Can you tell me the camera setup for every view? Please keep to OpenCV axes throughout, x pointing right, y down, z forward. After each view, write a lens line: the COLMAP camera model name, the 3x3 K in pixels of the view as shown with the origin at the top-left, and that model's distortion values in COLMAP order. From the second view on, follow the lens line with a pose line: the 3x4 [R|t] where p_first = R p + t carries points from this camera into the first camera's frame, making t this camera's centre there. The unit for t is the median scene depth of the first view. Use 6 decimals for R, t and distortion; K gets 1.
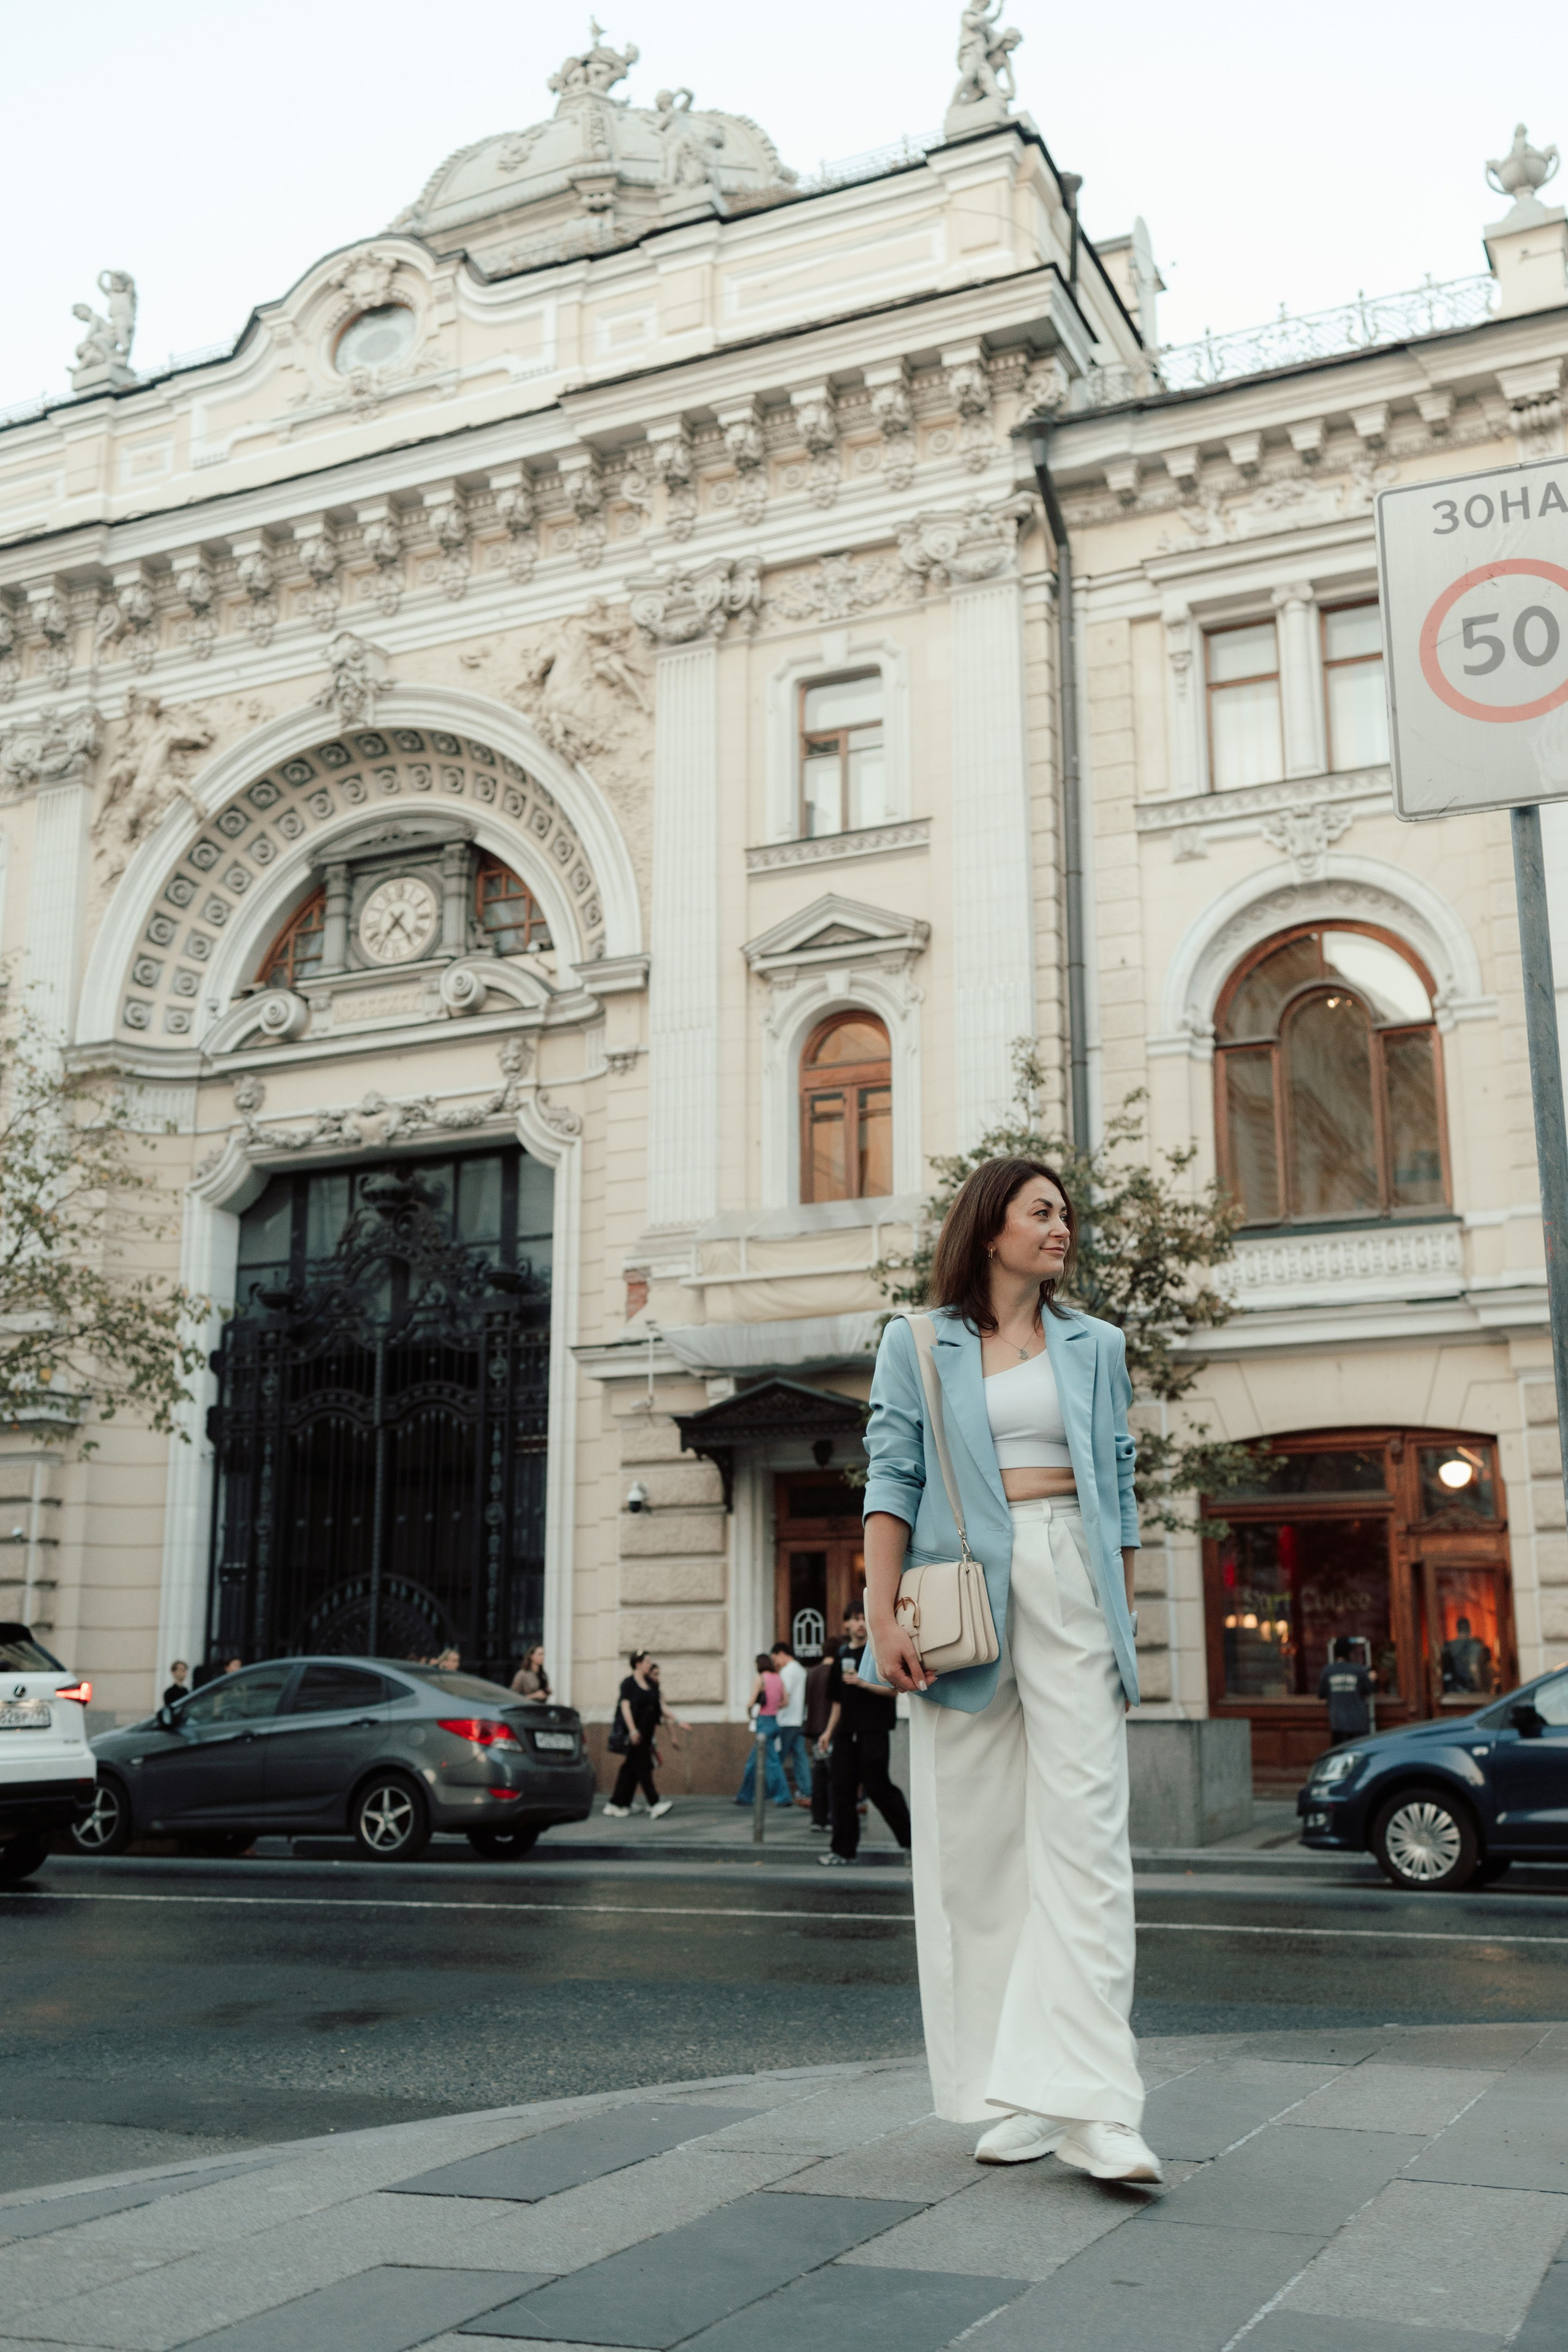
lens RADIAL K [[2342.8, 0, 778.3], [0, 2342.8, 1171.2], [0, 0, 1]] dist [0.029744, -0.008663]
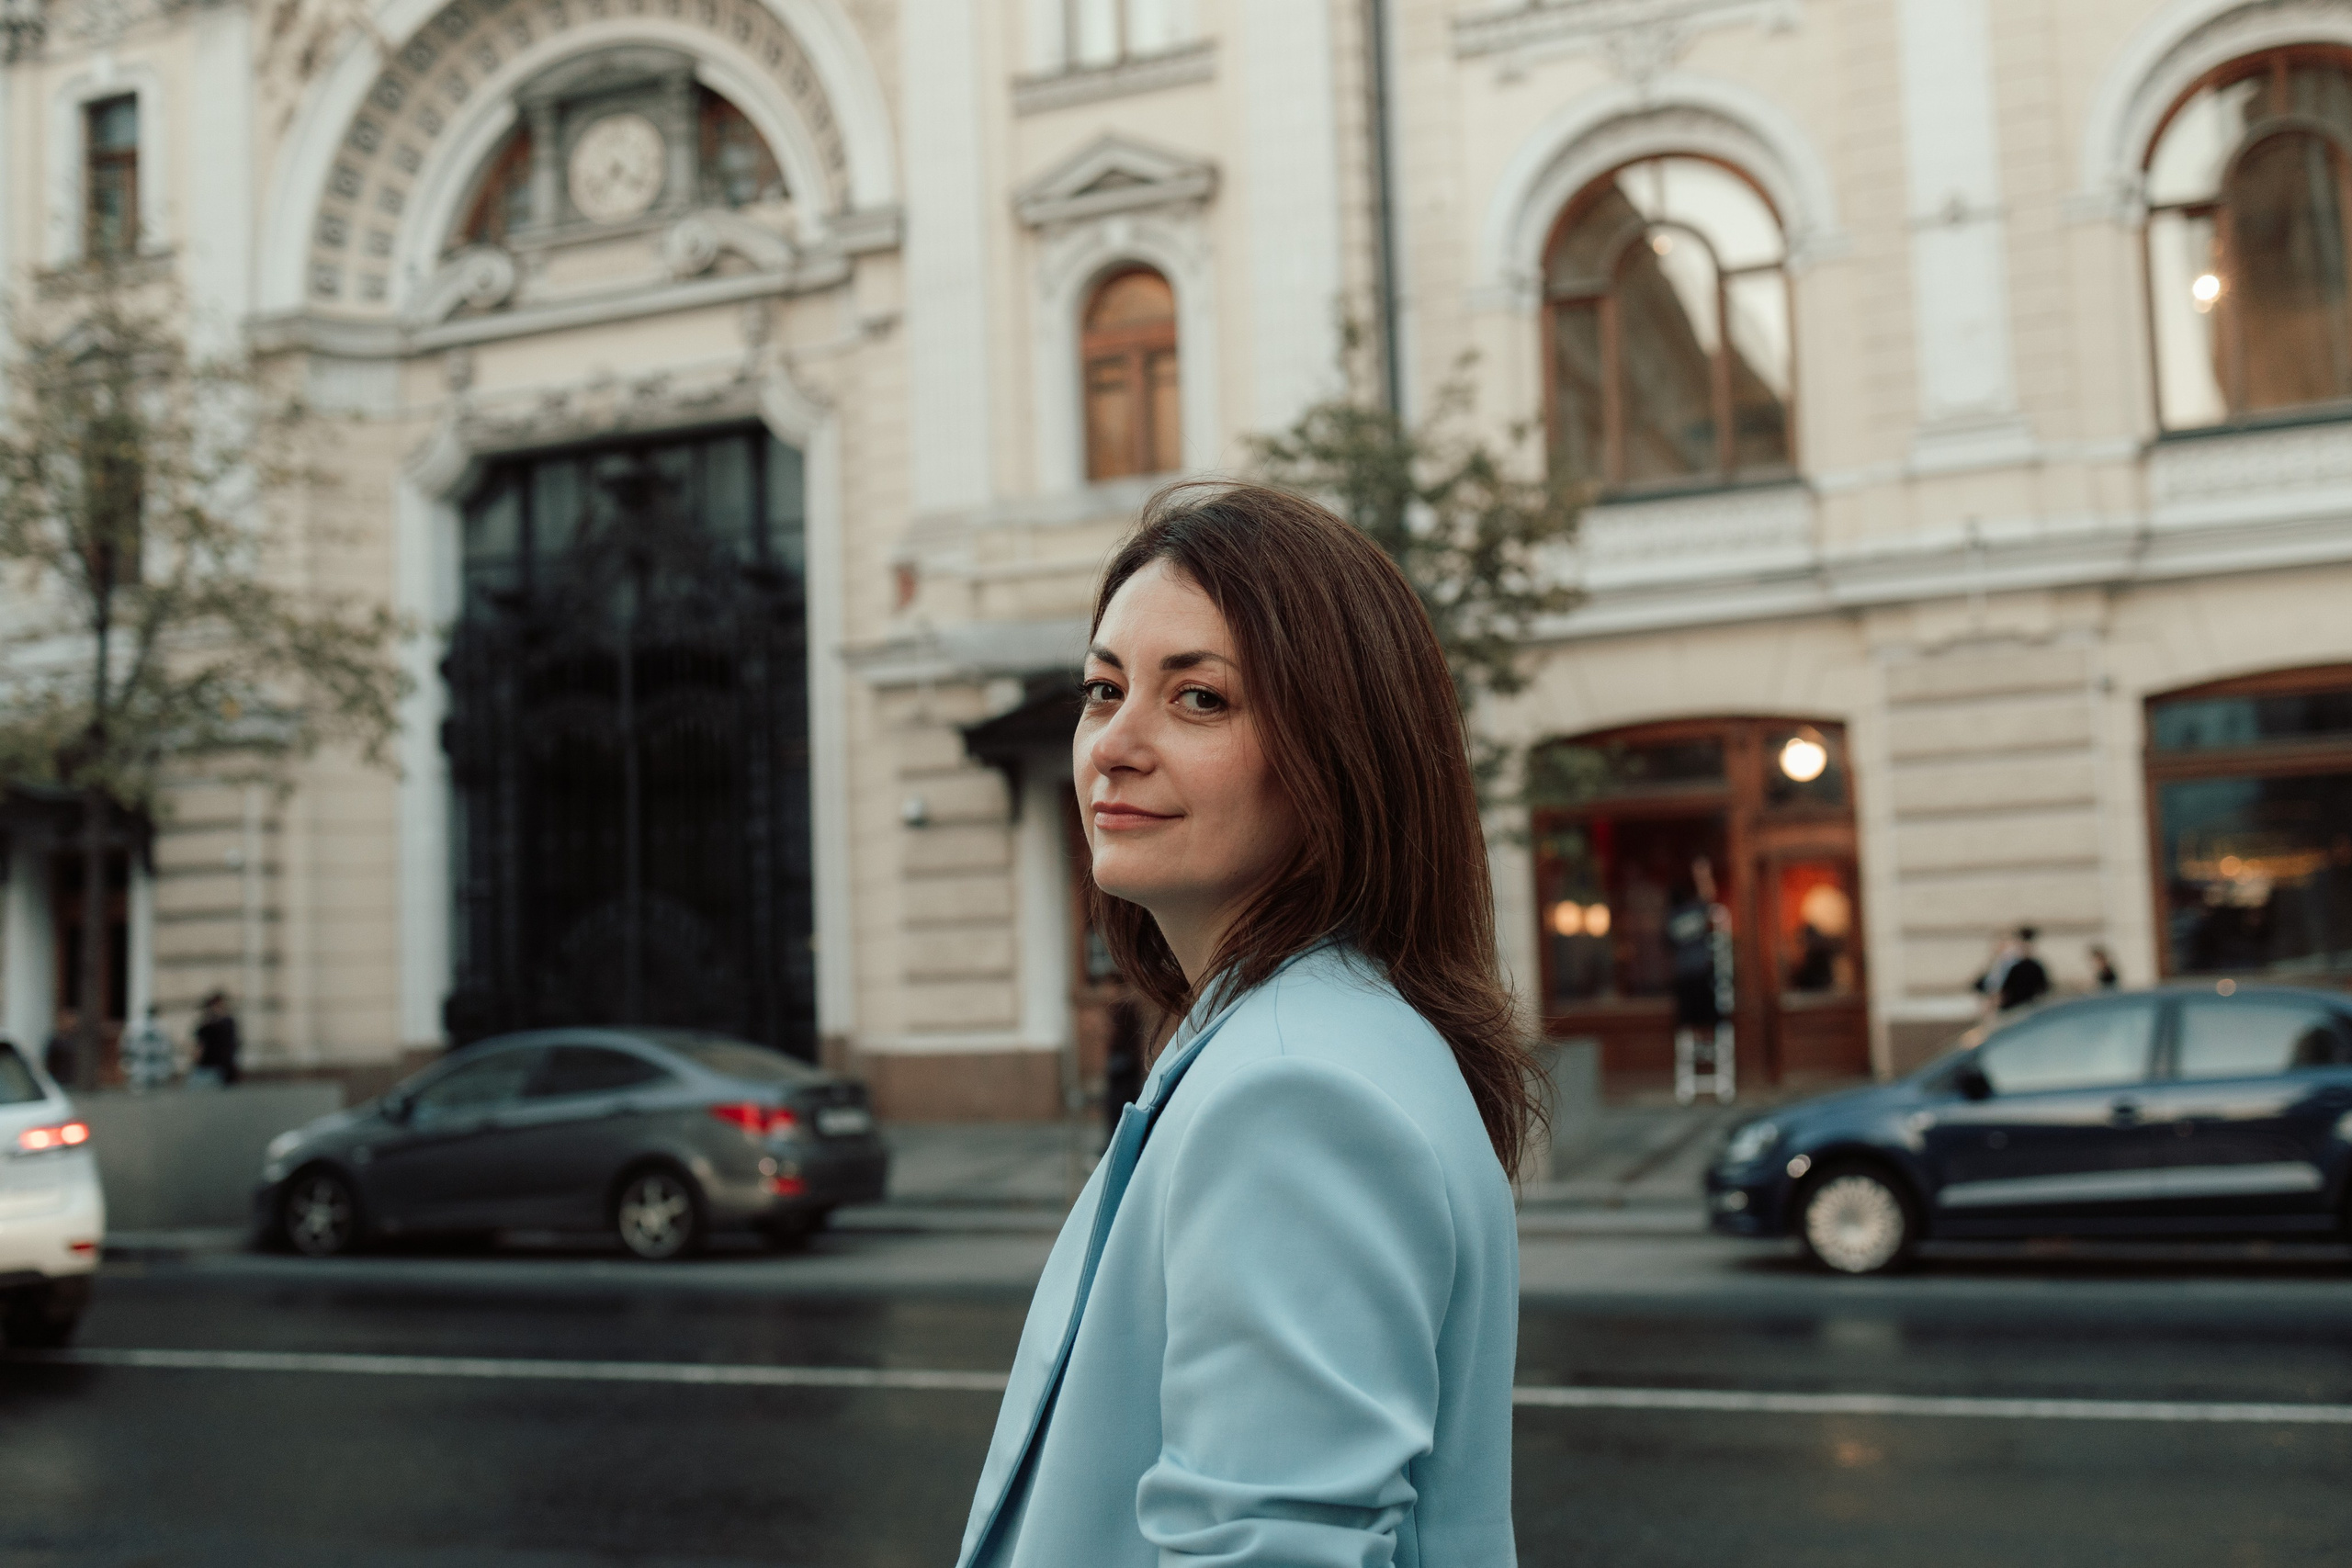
lens RADIAL K [[2343.8, 0, 1166.8], [0, 2343.8, 786.6], [0, 0, 1]] dist [0.046035, -0.020360]
pose [[0.998195, -0.029252, 0.052456, -0.008452], [0.021027, 0.988307, 0.151017, -0.006349], [-0.056260, -0.149642, 0.987138, 0.077233]]
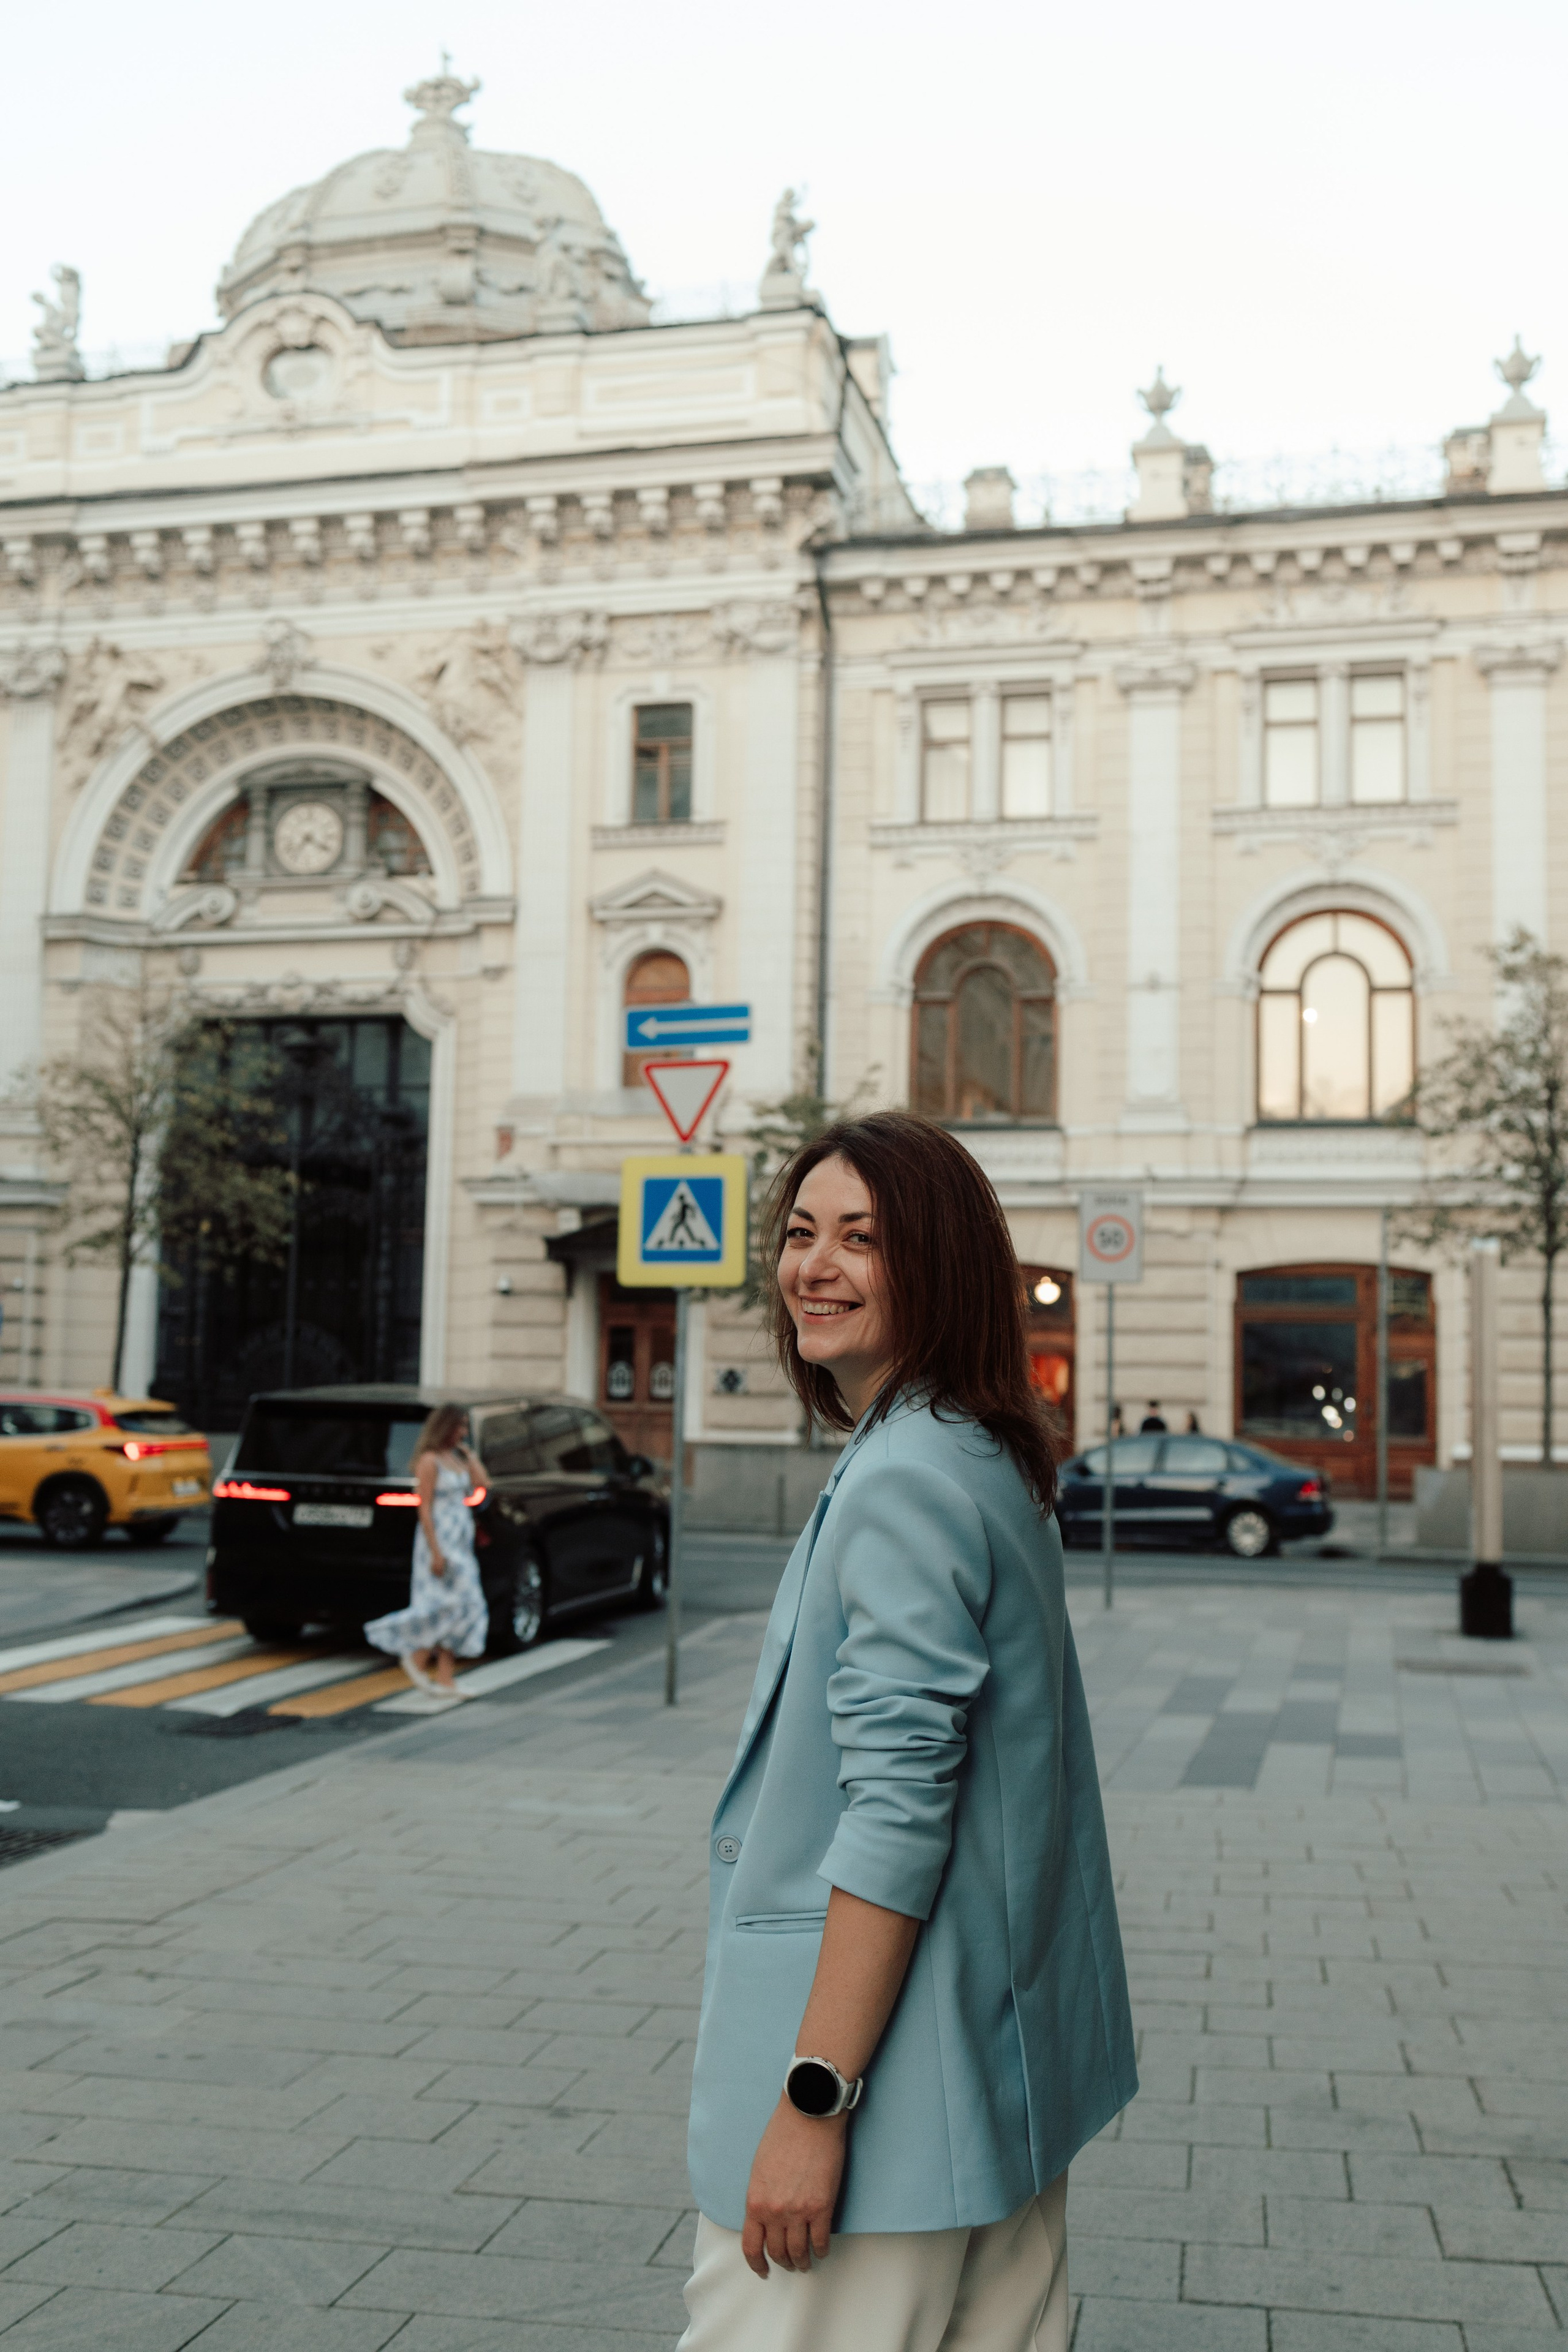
lens RADIAL K [[2316.5, 0, 777.4], [0, 2316.5, 1173.2], [0, 0, 1]] dist [0.040433, 0.009871]
pose [[0.982975, 0.038811, 0.179594, -0.137921], [-0.063903, 0.988630, 0.136112, -0.122144], [-0.172269, -0.145271, 0.974279, -0.379188]]
